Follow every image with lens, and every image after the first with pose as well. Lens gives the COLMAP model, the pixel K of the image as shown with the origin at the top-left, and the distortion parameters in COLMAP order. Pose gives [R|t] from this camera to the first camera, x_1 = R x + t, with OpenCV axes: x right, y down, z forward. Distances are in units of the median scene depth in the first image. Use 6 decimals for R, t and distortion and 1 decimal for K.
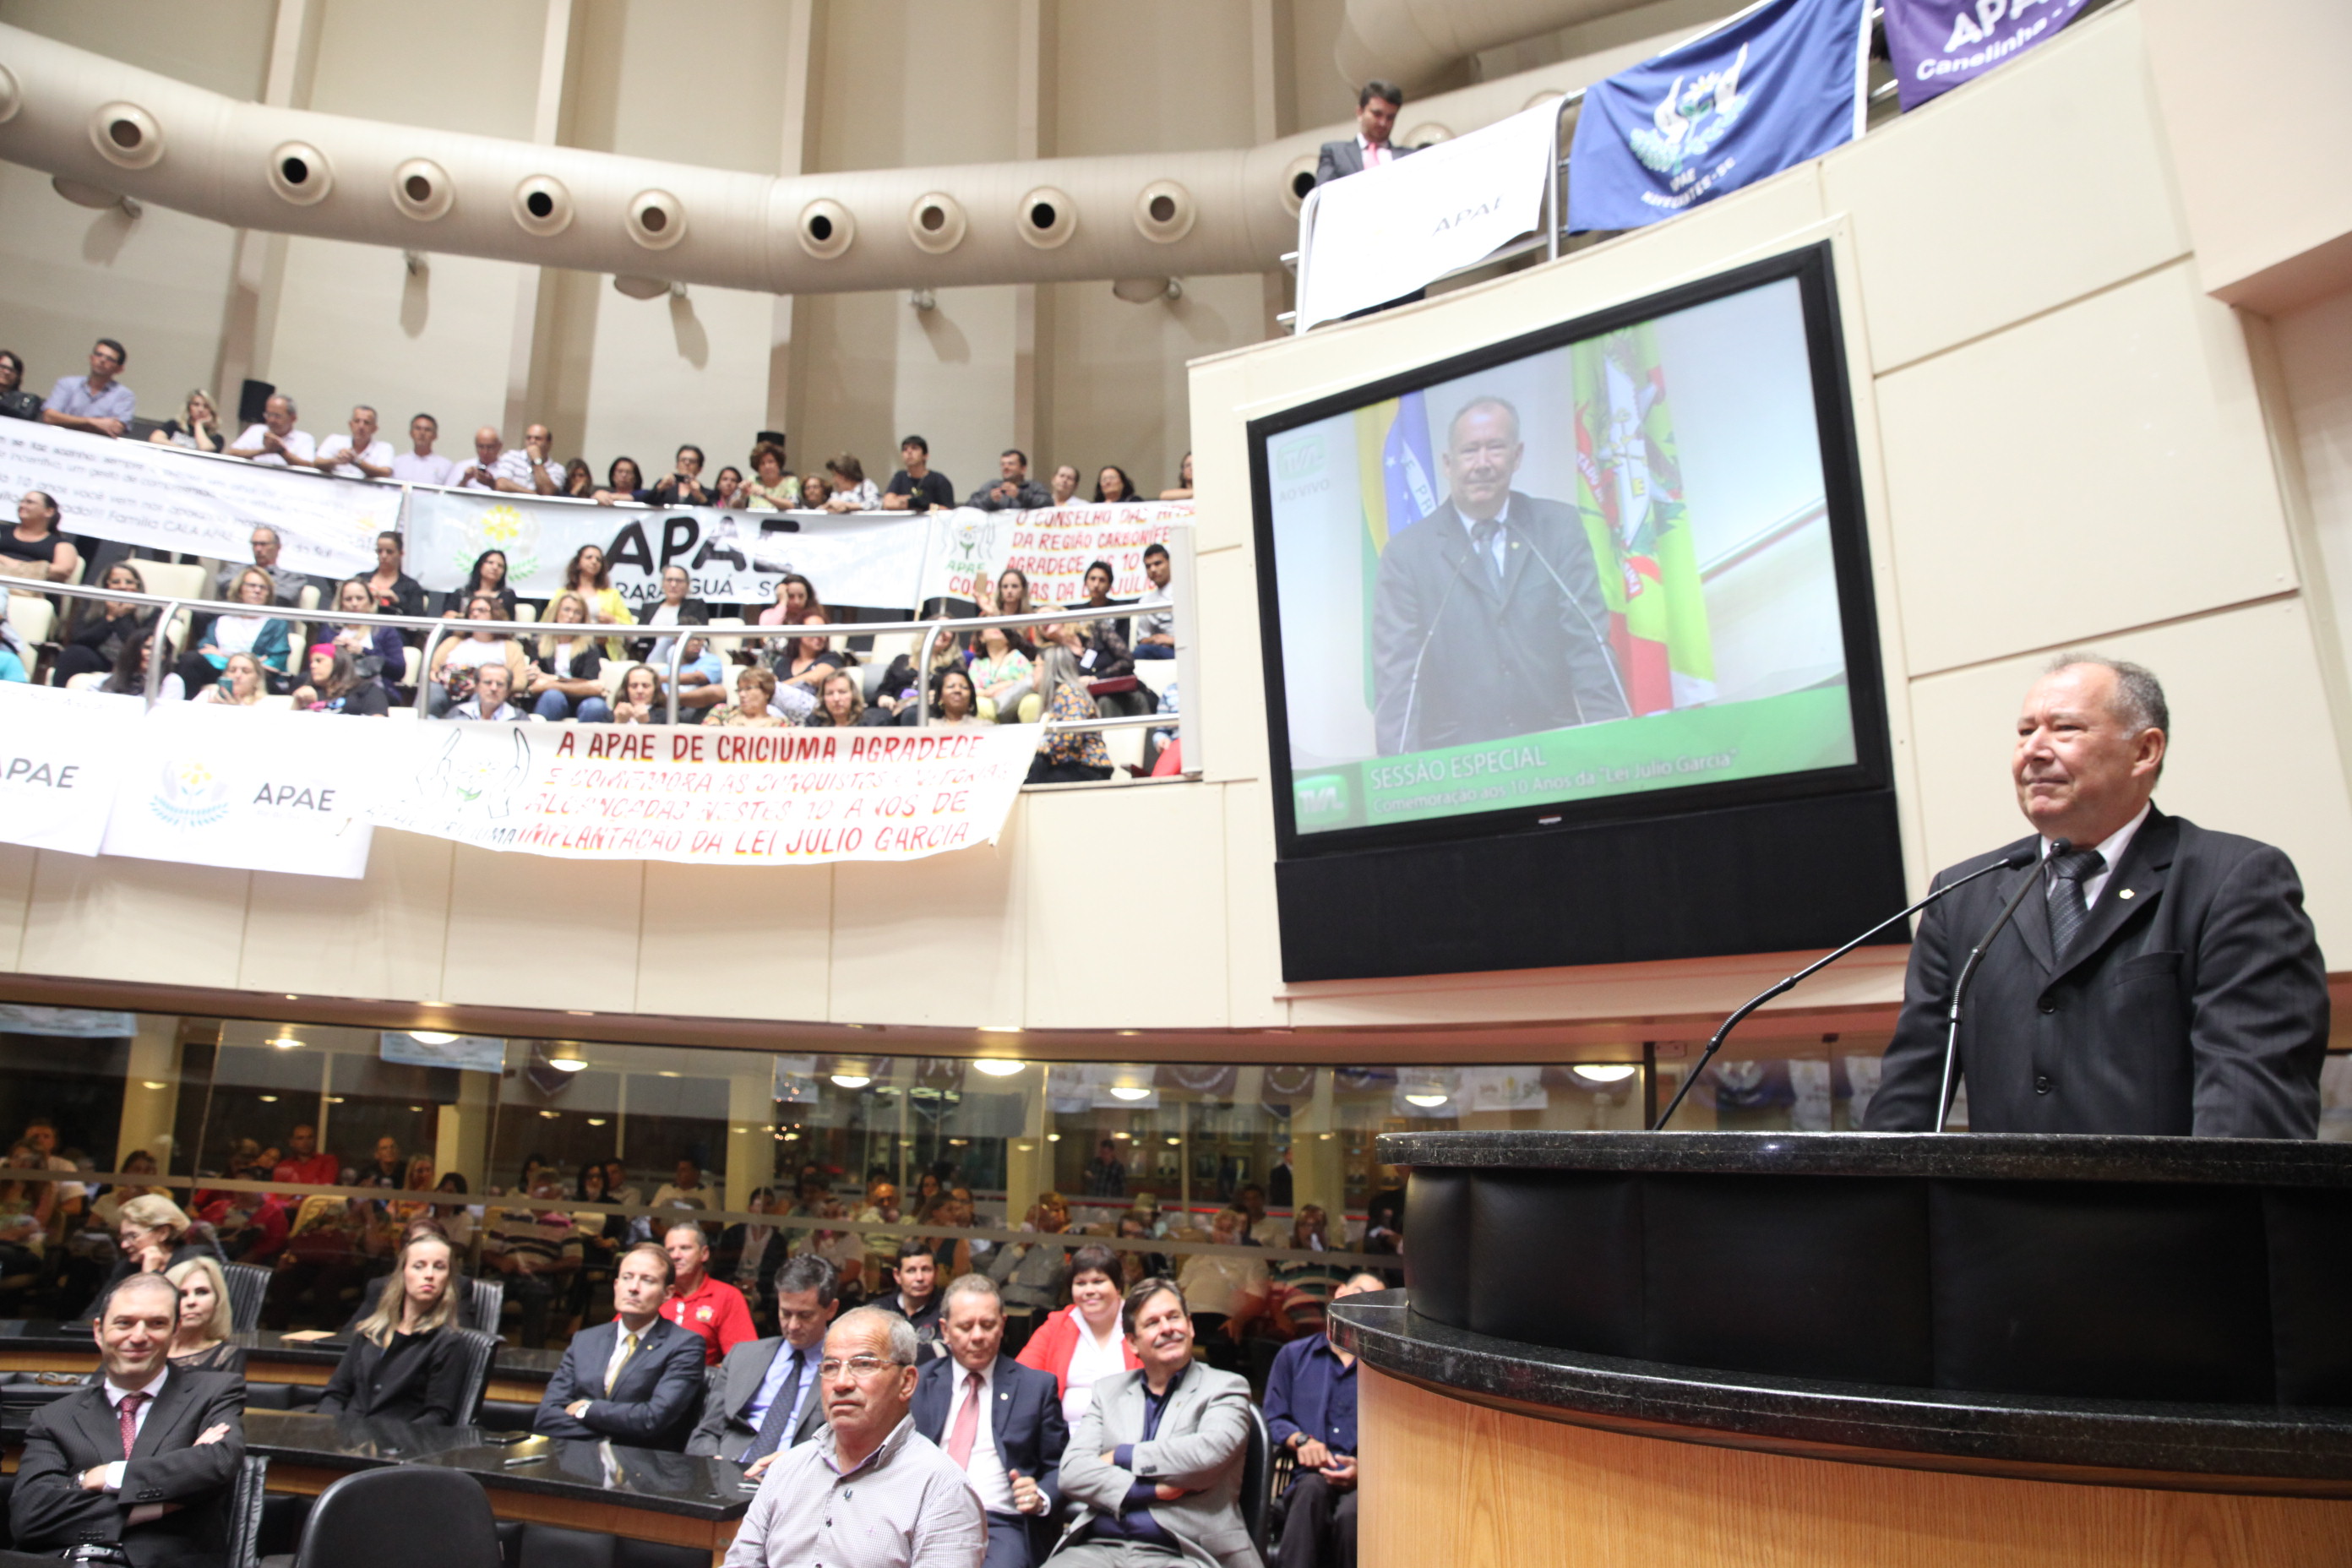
lens RADIAL K [[1610.7, 0, 1164.6], [0, 1610.7, 781.8], [0, 0, 1]] dist [-0.080050, 0.044972]
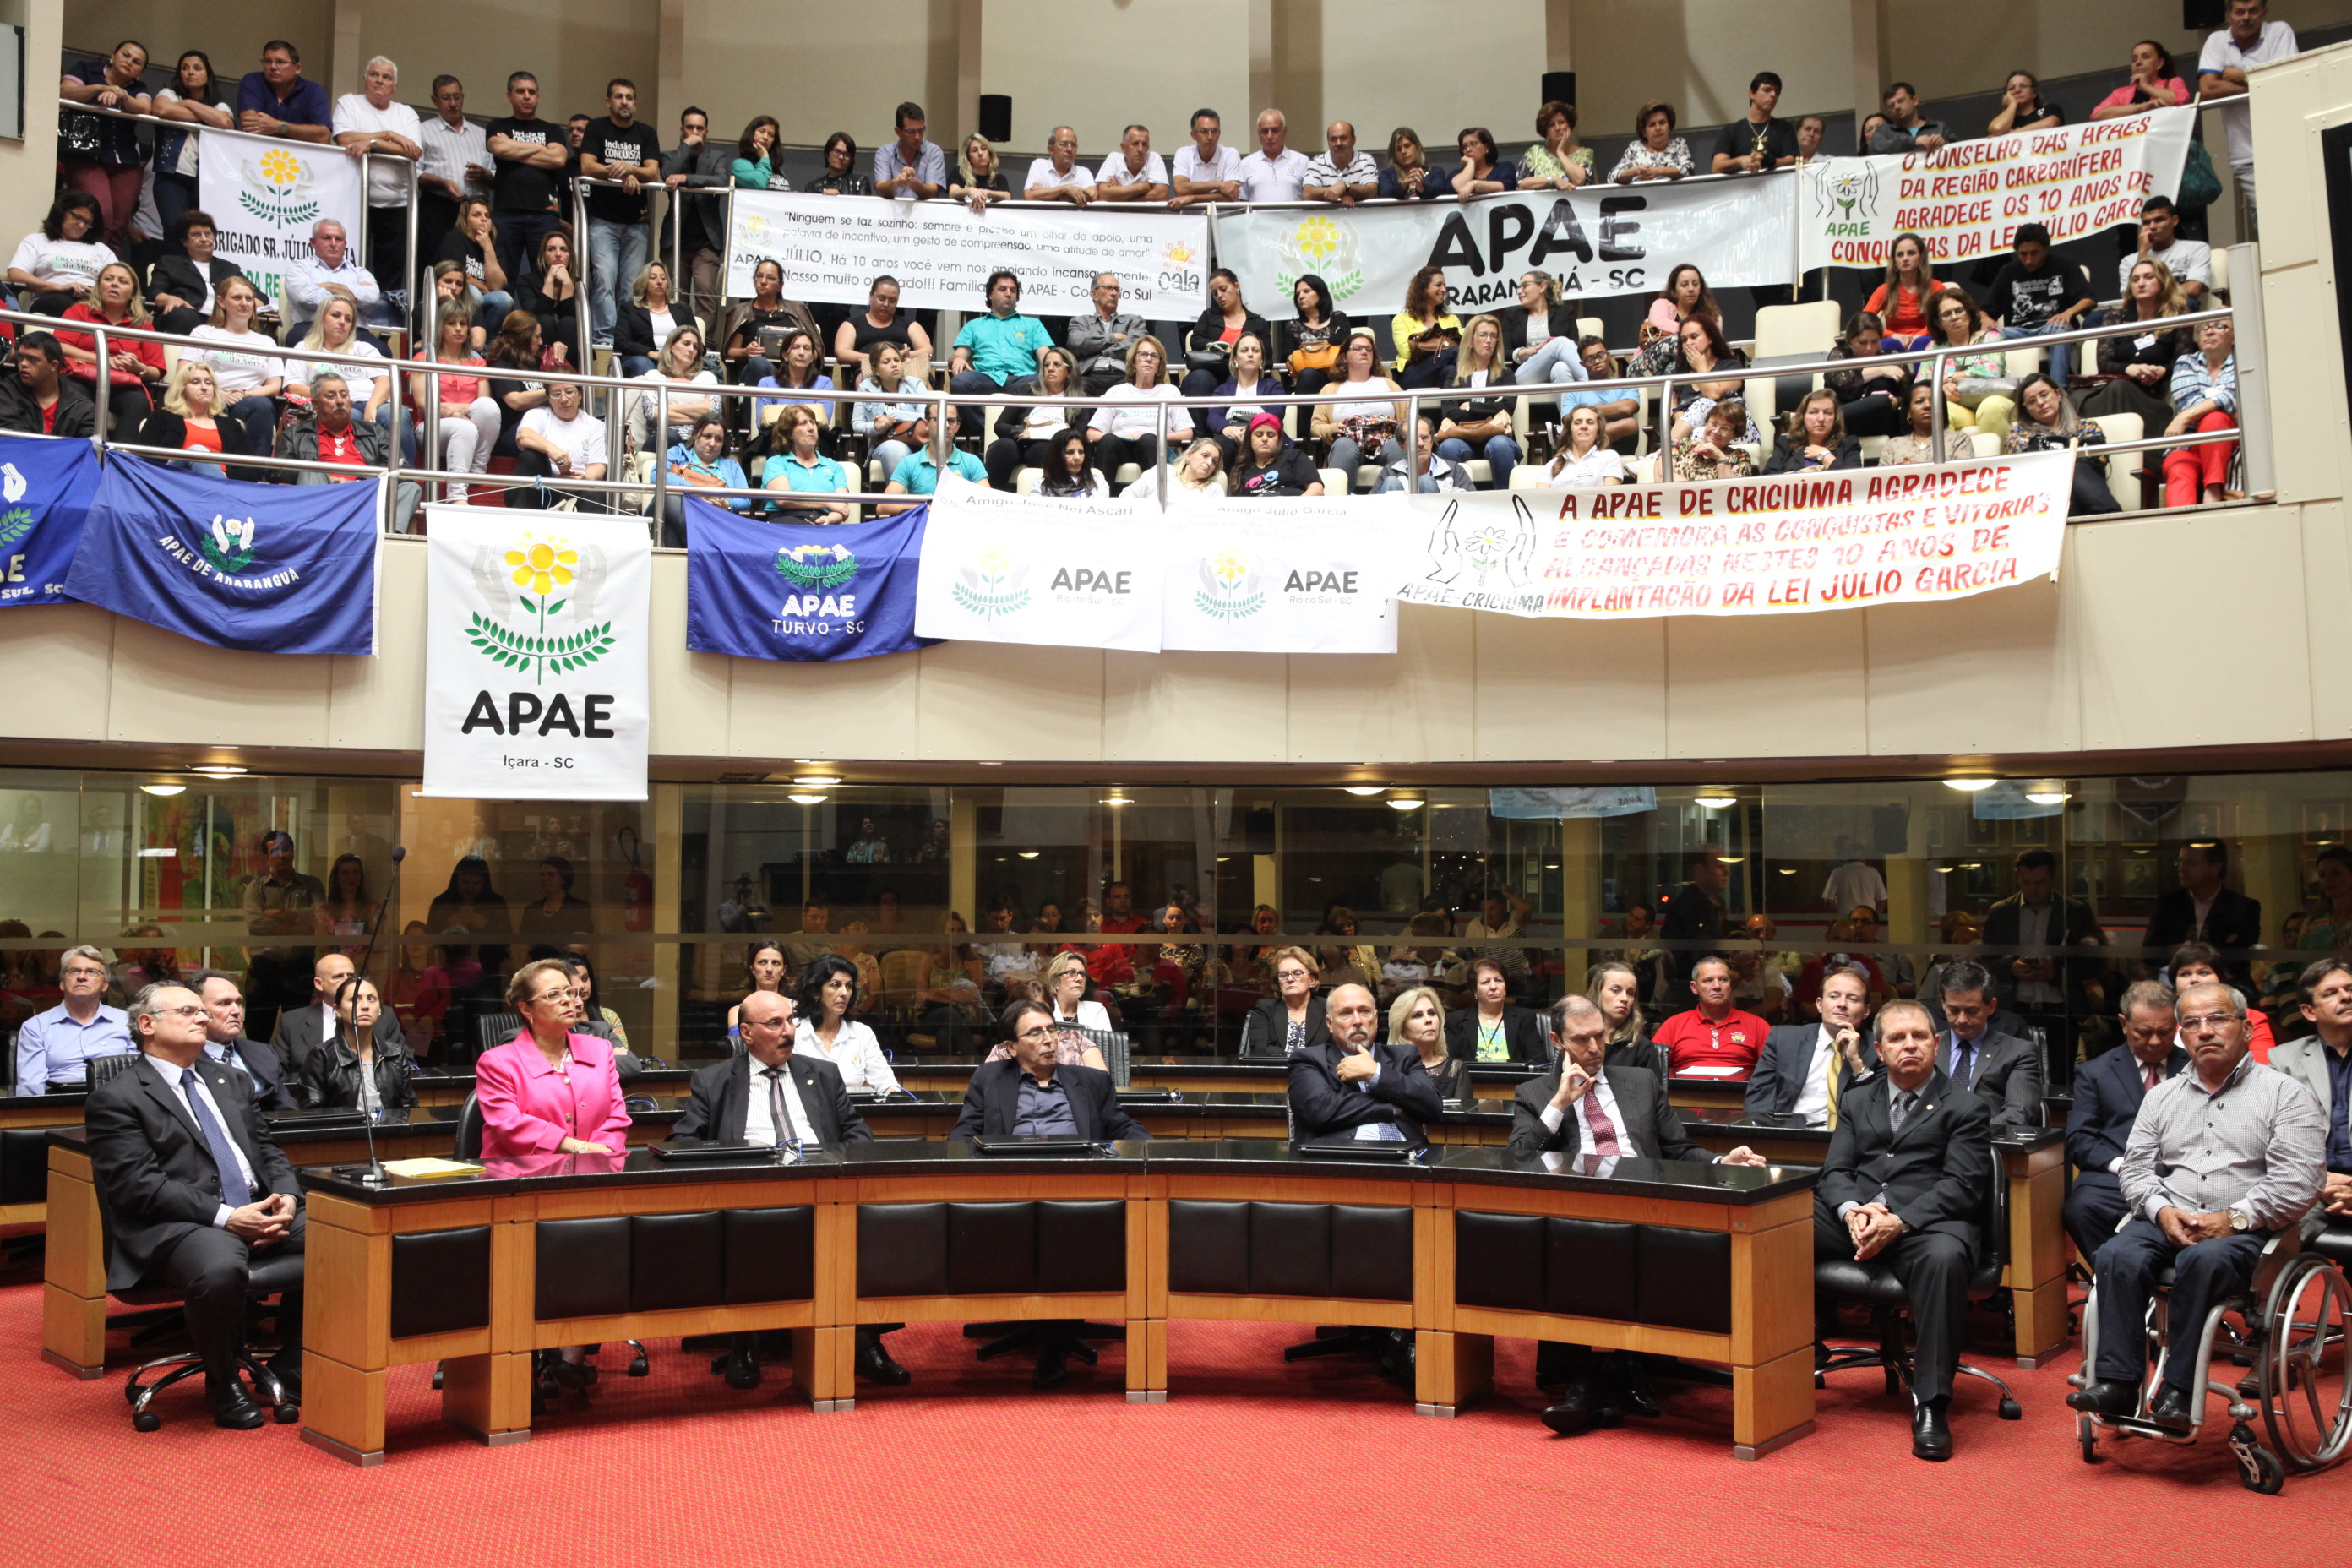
lens RADIAL K [[2276.3, 0, 1184.8], [0, 2276.3, 782.5], [0, 0, 1]] dist [-0.002249, 0.000000]
pose [[0.959848, -0.054717, -0.275134, -0.238619], [0.103598, 0.980601, 0.166403, -0.132101], [0.260691, -0.188225, 0.946896, -0.550799]]
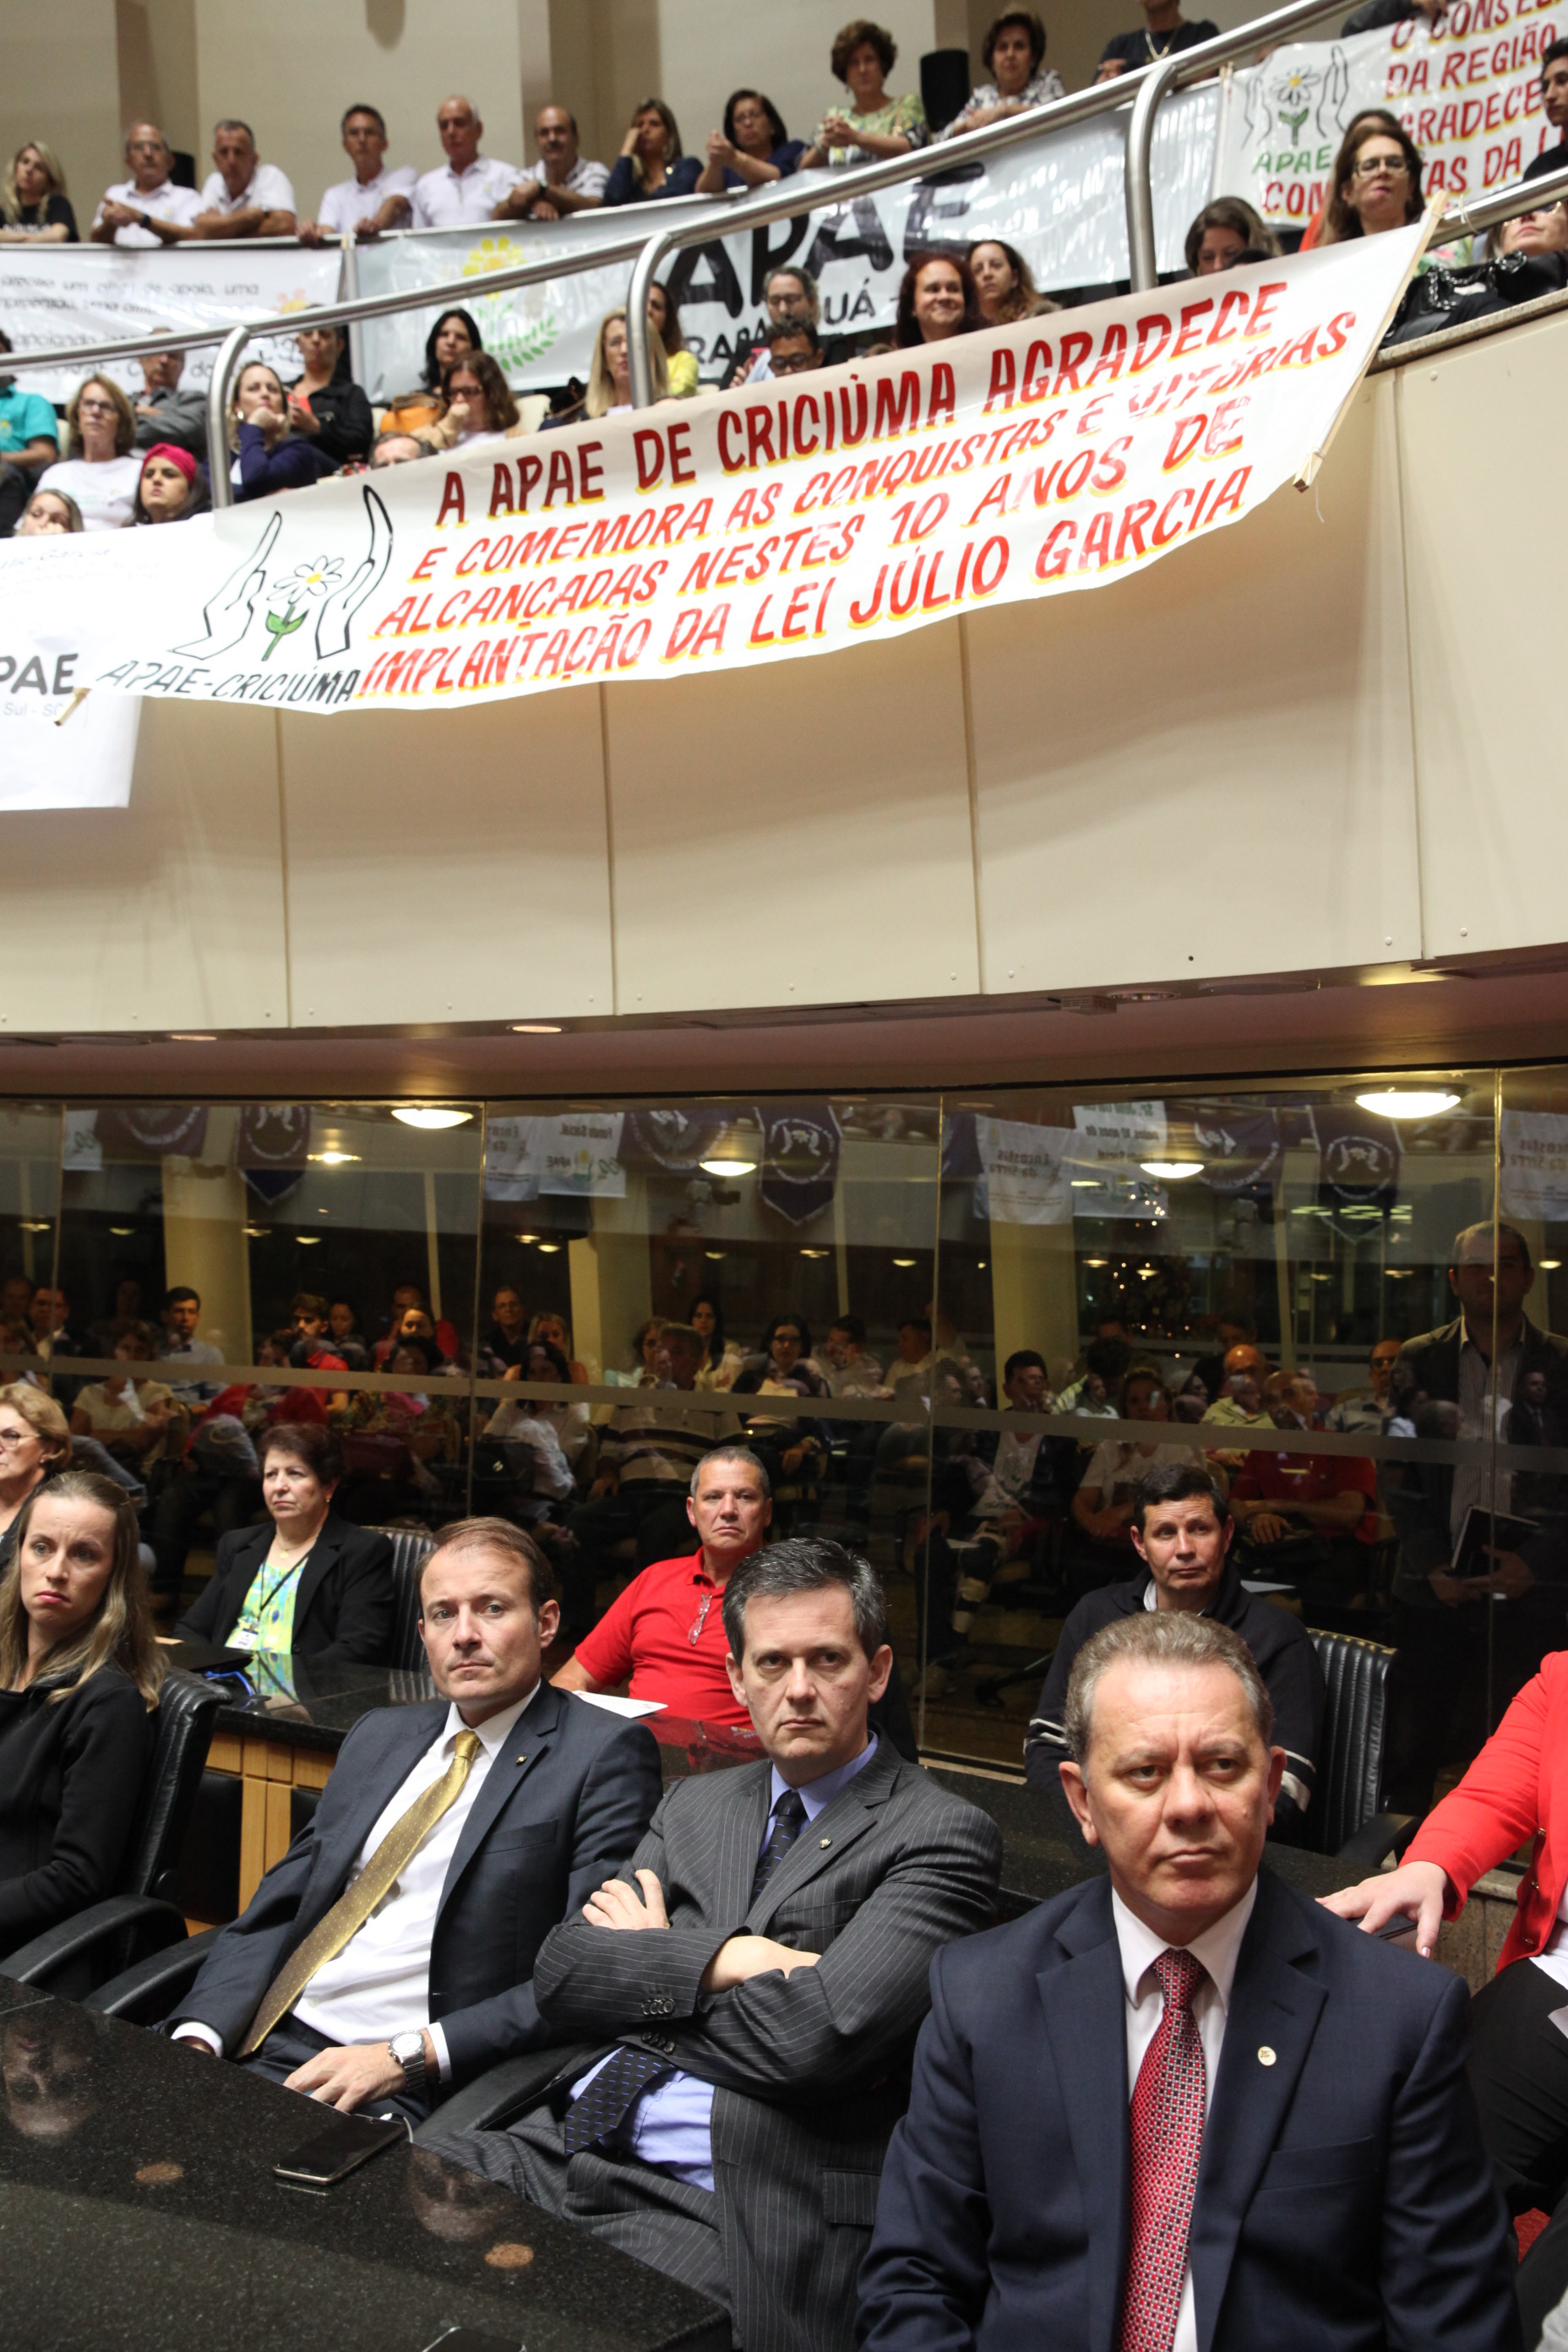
lens RADIAL K [[2157.5, 0, 746.3], [0, 2157.5, 1170.4], [0, 0, 1]] dist [-0.010589, 0.000000]
pose [[0.908205, -0.041811, -0.416432, -0.018391], [0.109037, 0.984274, 0.138977, 0.110158], [0.404072, -0.171627, 0.898482, 0.428954]]
